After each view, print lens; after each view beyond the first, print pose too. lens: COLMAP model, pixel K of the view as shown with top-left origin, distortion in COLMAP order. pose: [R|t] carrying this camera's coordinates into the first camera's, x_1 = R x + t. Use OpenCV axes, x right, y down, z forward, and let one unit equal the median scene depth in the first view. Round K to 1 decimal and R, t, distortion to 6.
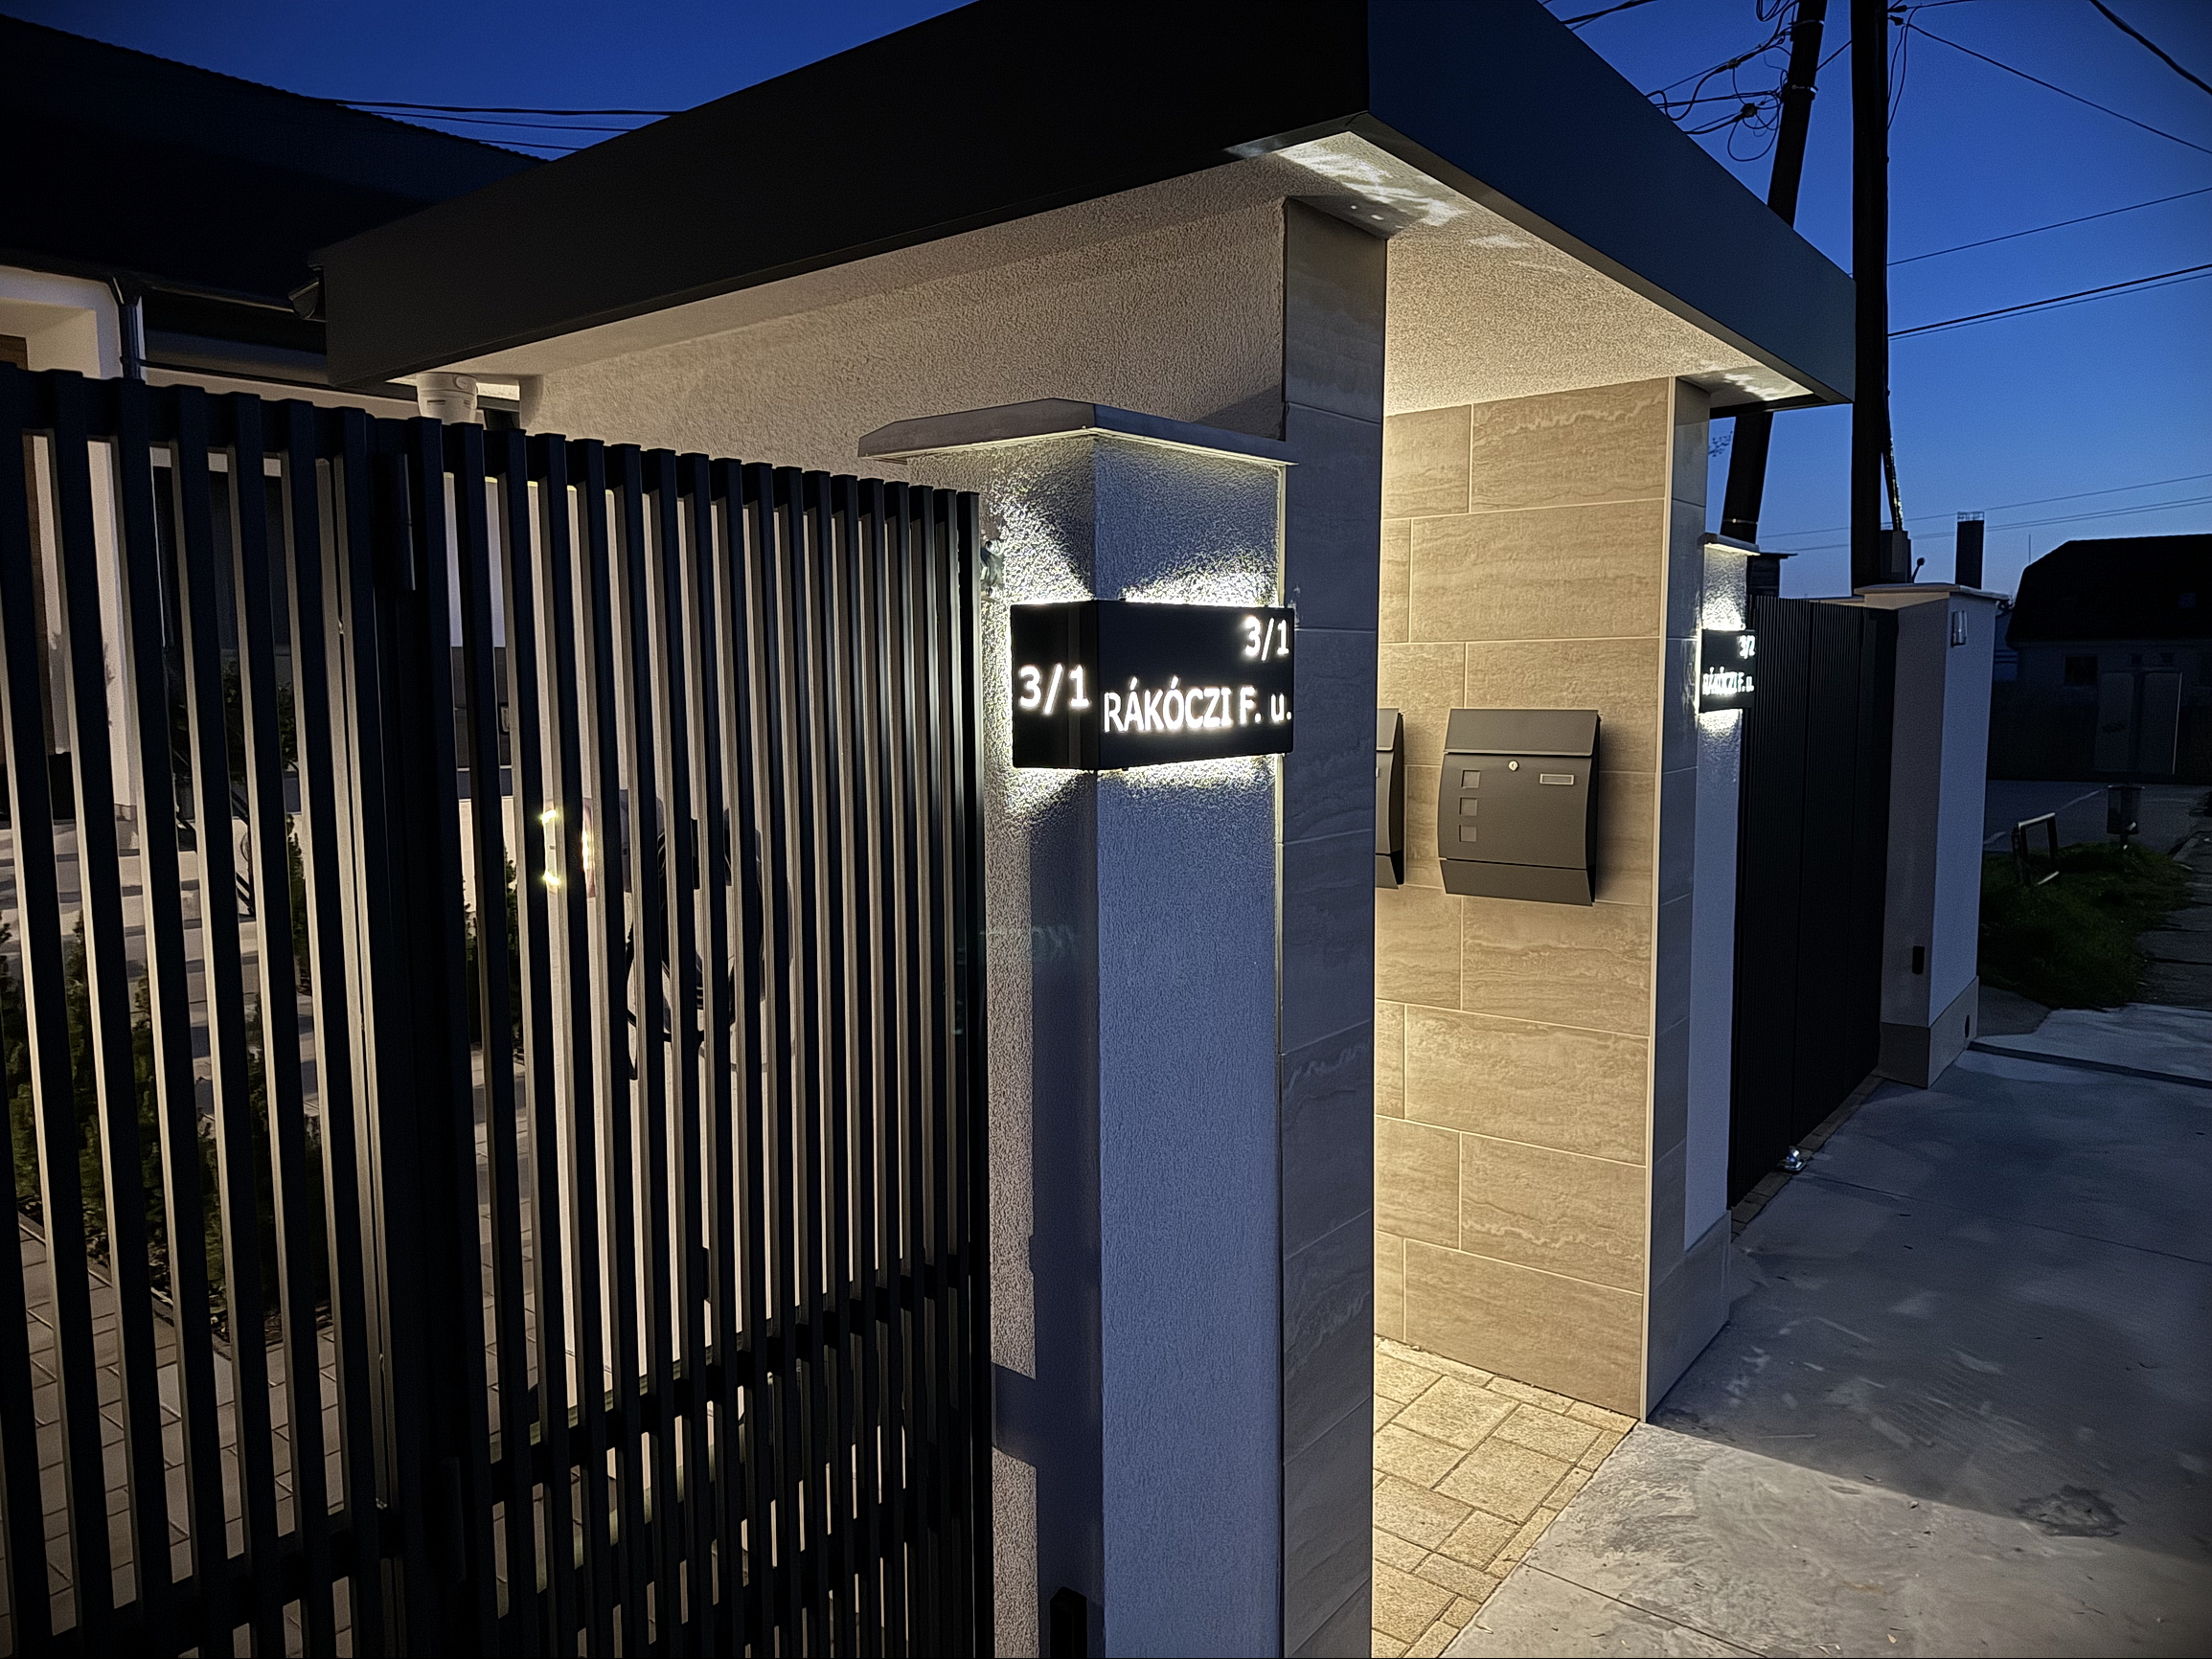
lens RADIAL K [[1541.3, 0, 1092.9], [0, 1541.3, 812.3], [0, 0, 1]] dist [0.068671, -0.095245]
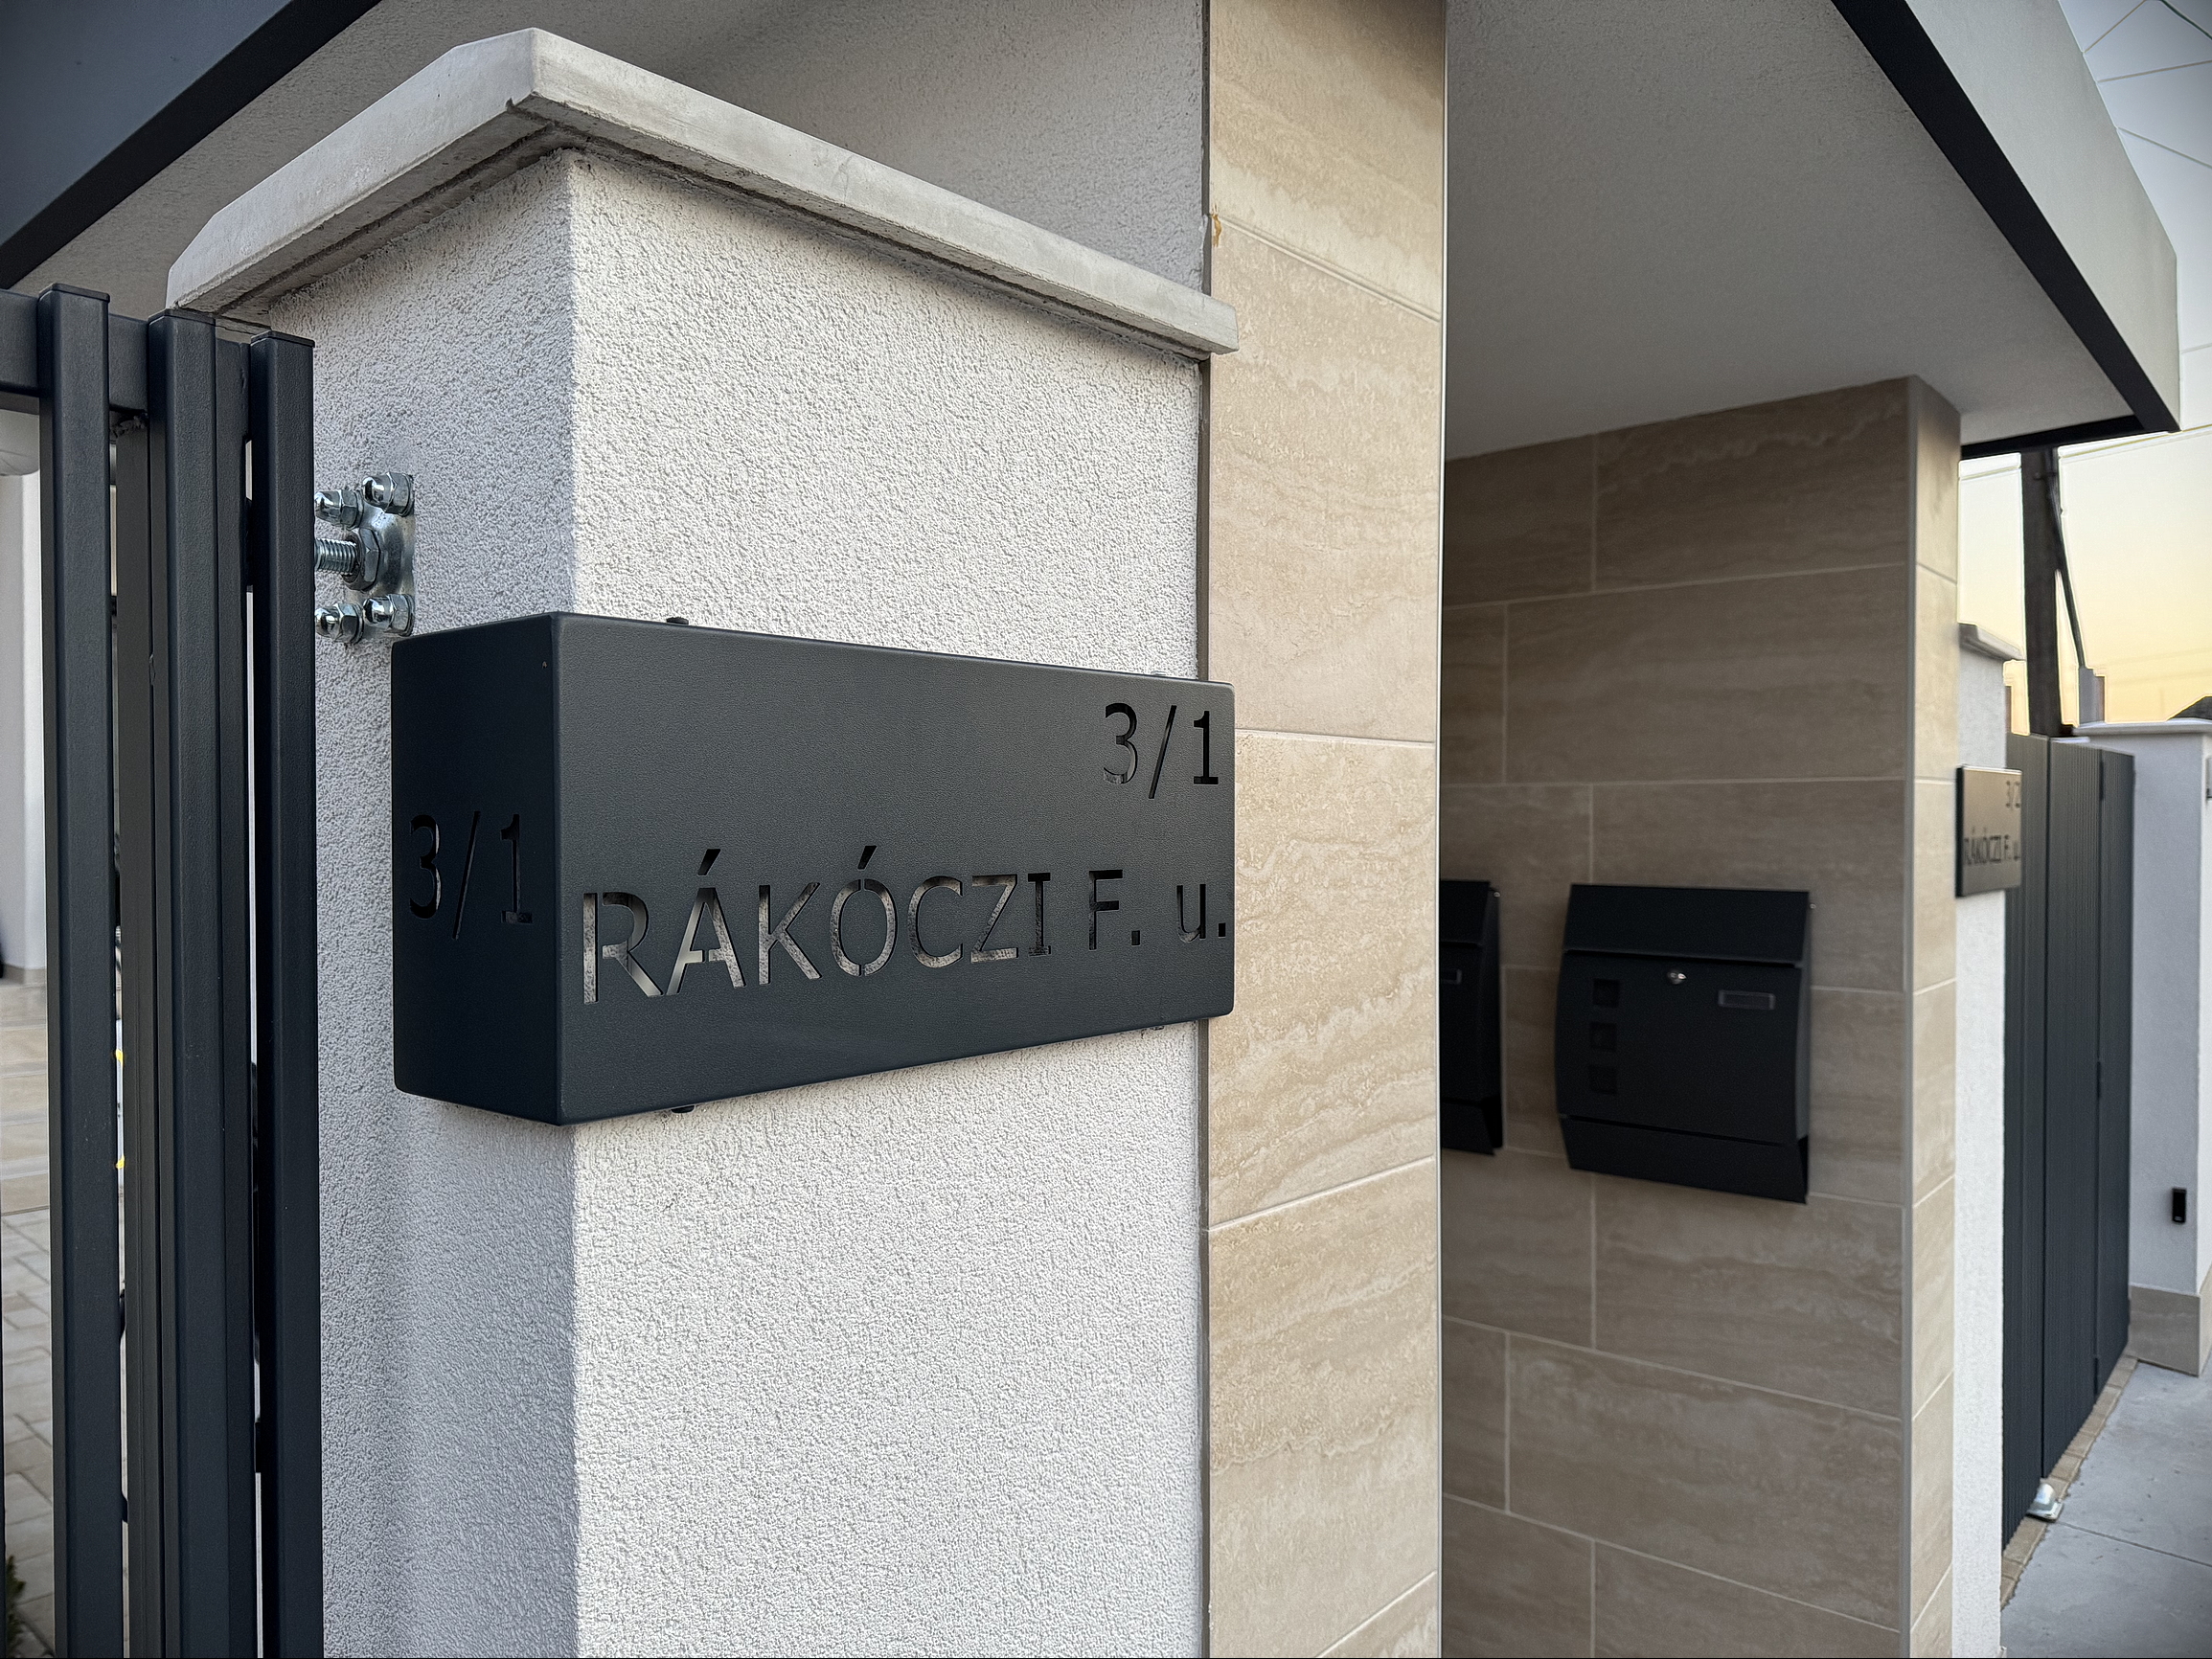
lens RADIAL K [[1541.3, 0, 1090.6], [0, 1541.3, 824.7], [0, 0, 1]] dist [0.068671, -0.095245]
pose [[0.998059, 0.007871, -0.061778, 0.112821], [-0.013355, 0.995953, -0.088874, -0.051464], [0.060829, 0.089527, 0.994125, 0.547746]]
